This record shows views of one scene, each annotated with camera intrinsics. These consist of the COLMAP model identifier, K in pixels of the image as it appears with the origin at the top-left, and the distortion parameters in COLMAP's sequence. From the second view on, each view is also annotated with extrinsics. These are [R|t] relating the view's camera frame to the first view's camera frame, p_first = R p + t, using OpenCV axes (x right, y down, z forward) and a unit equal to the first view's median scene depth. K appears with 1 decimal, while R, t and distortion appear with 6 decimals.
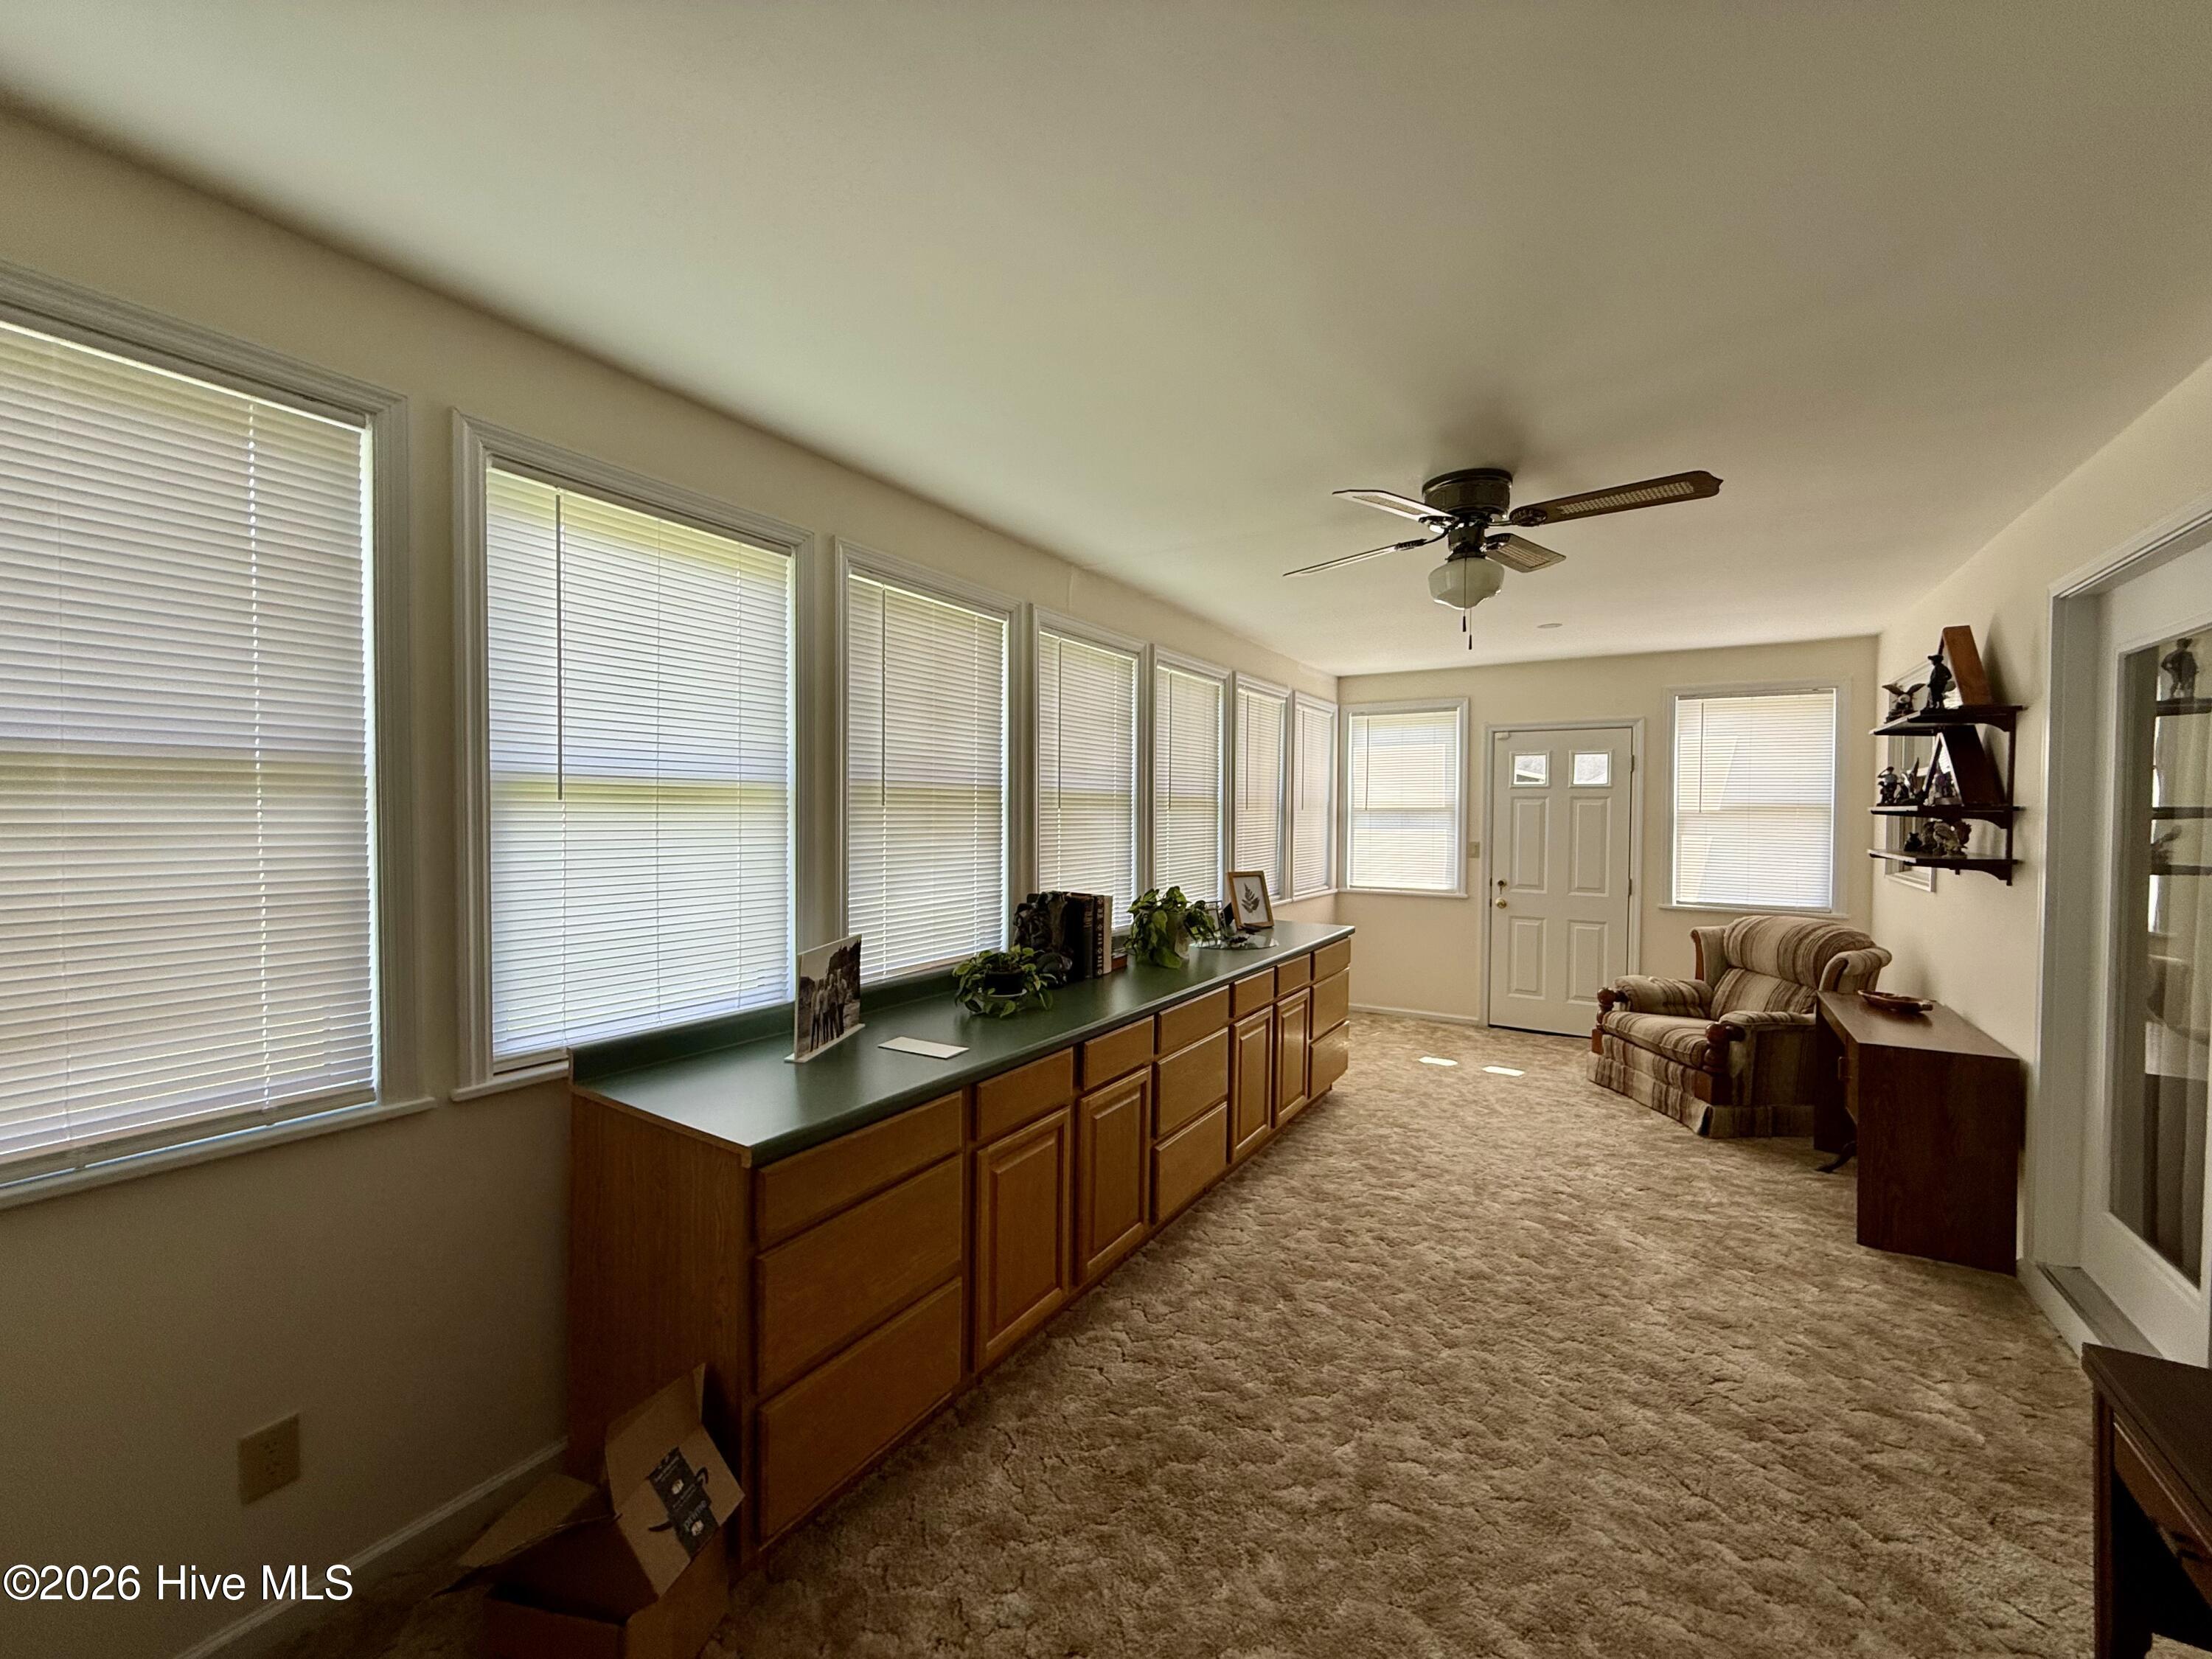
lens RADIAL K [[883.0, 0, 1104.6], [0, 883.0, 832.0], [0, 0, 1]] dist [0.002041, 0.000584]
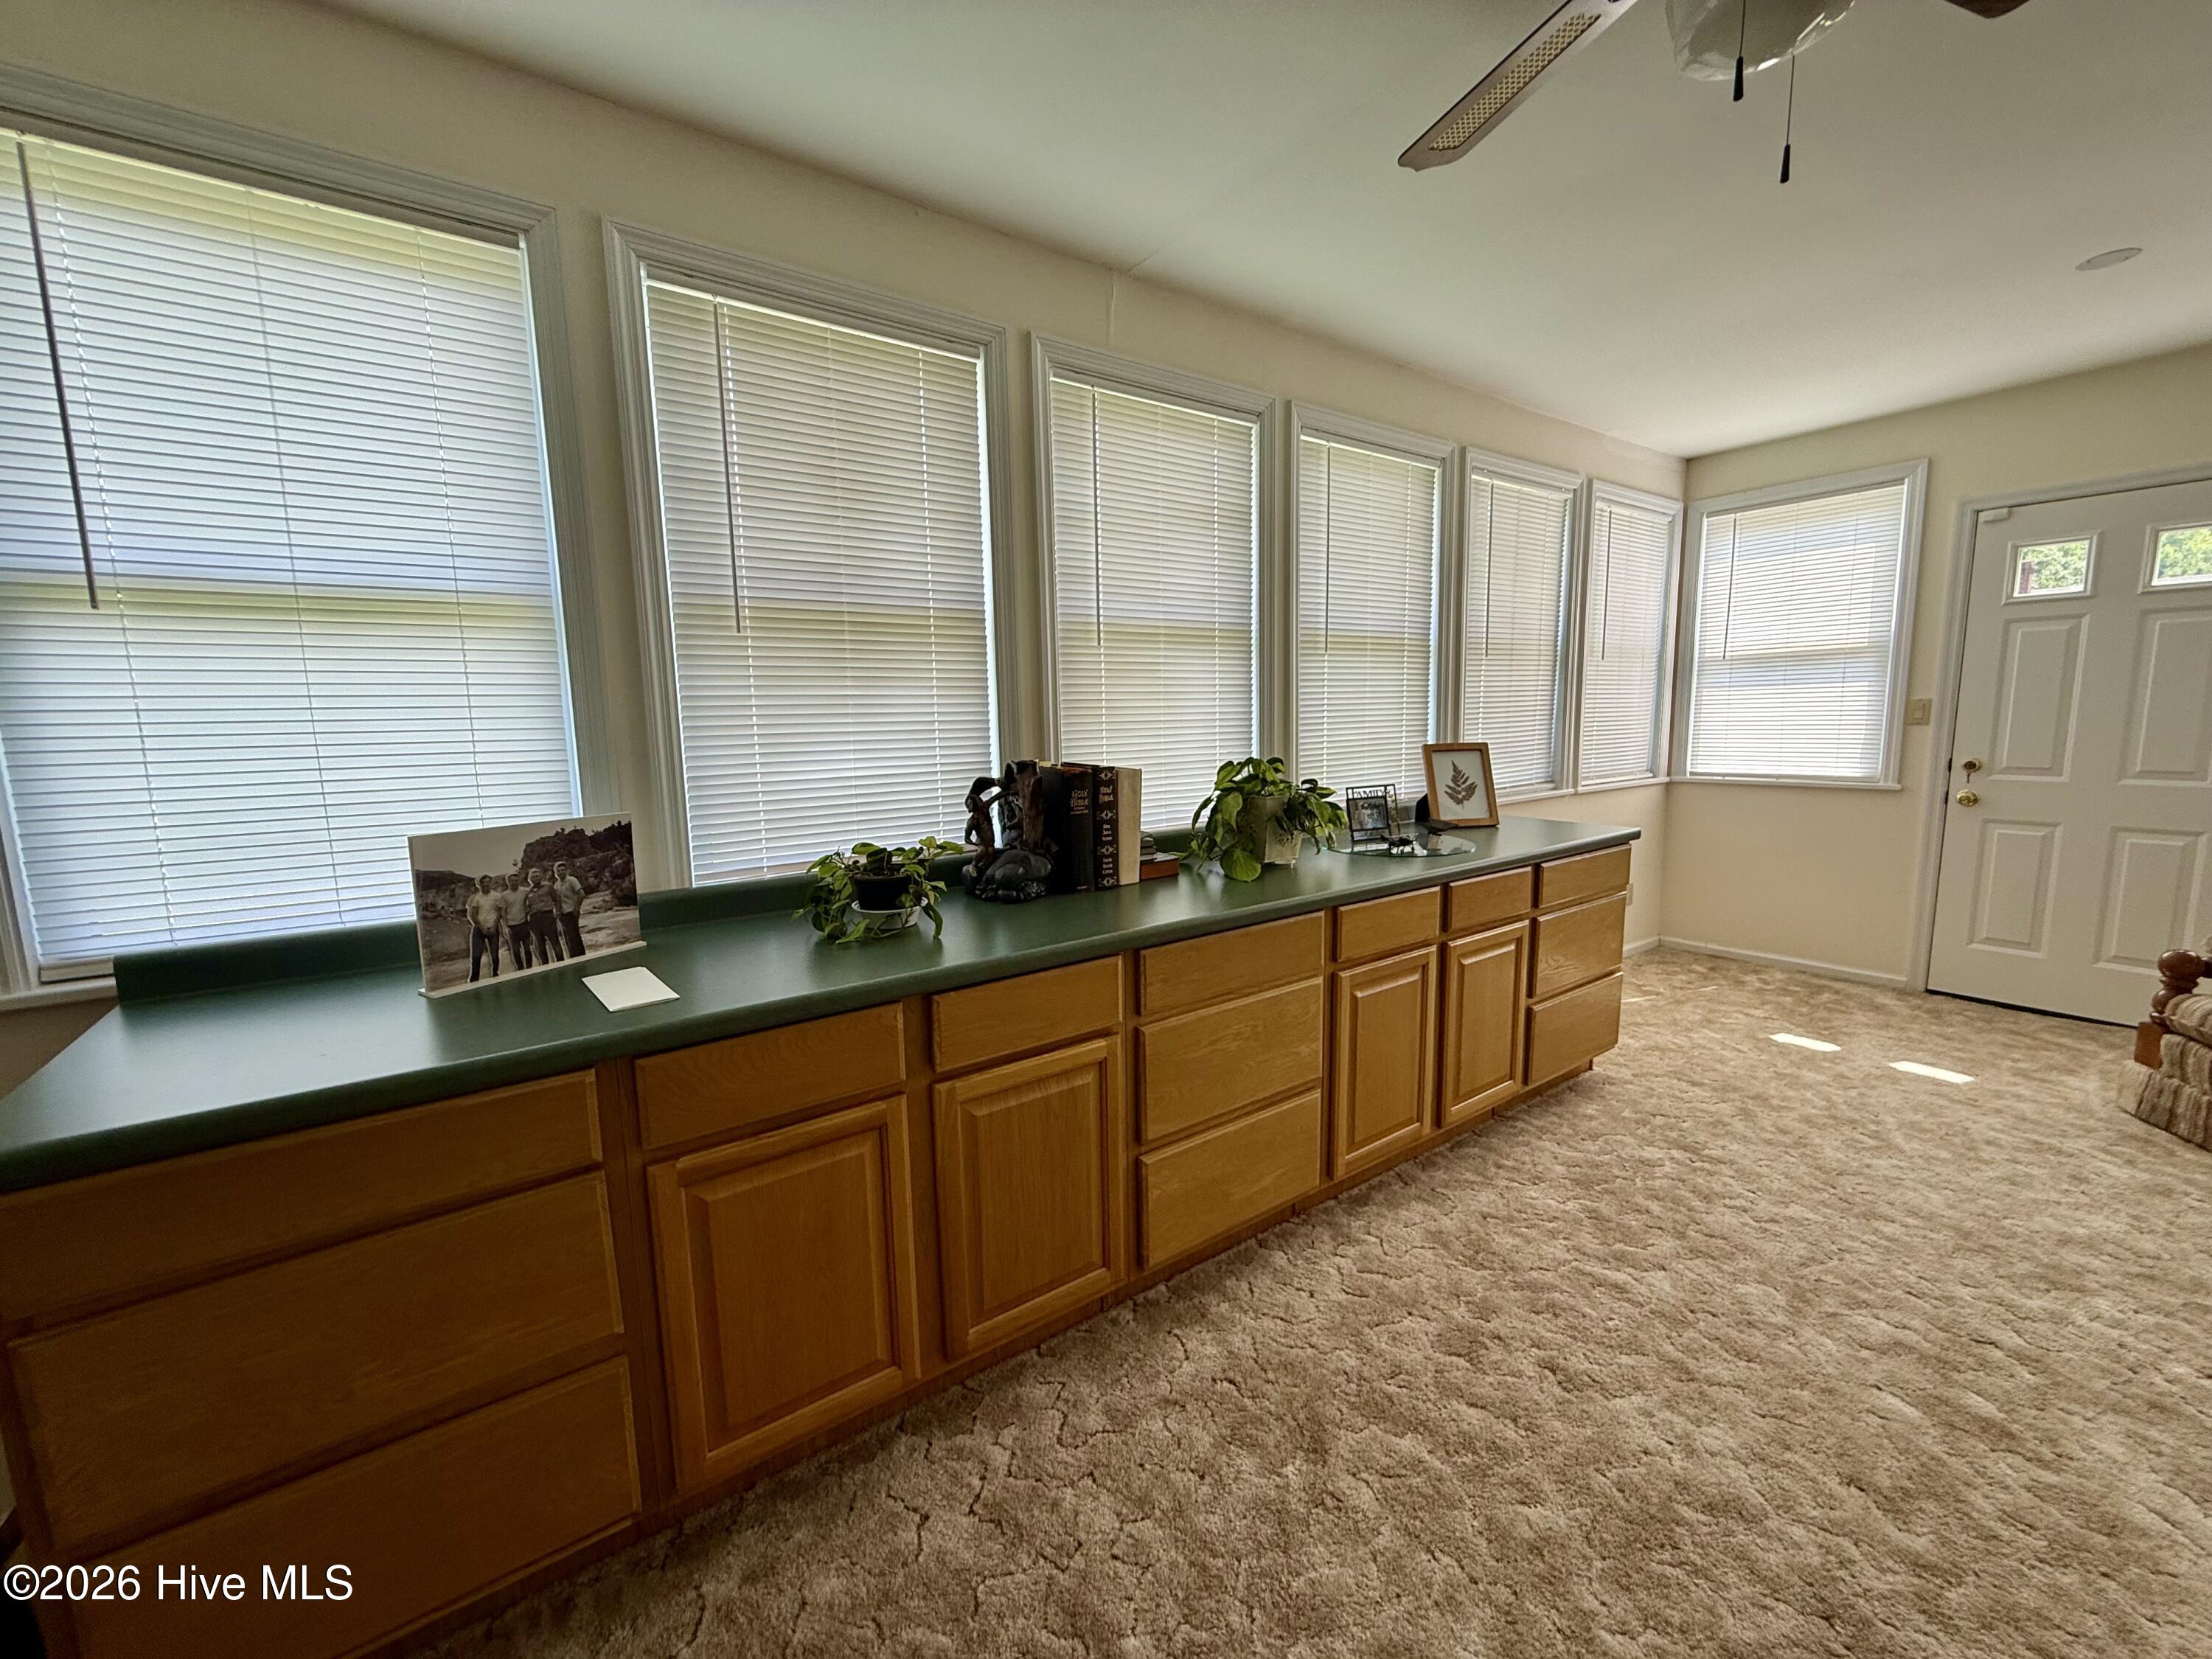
lens RADIAL K [[883.0, 0, 1105.0], [0, 883.0, 831.6], [0, 0, 1]] dist [0.002041, 0.000584]
pose [[0.924550, 0.023405, -0.380342, 0.220930], [0.019251, 0.993969, 0.107963, 0.043754], [0.380575, -0.107139, 0.918523, 0.350089]]
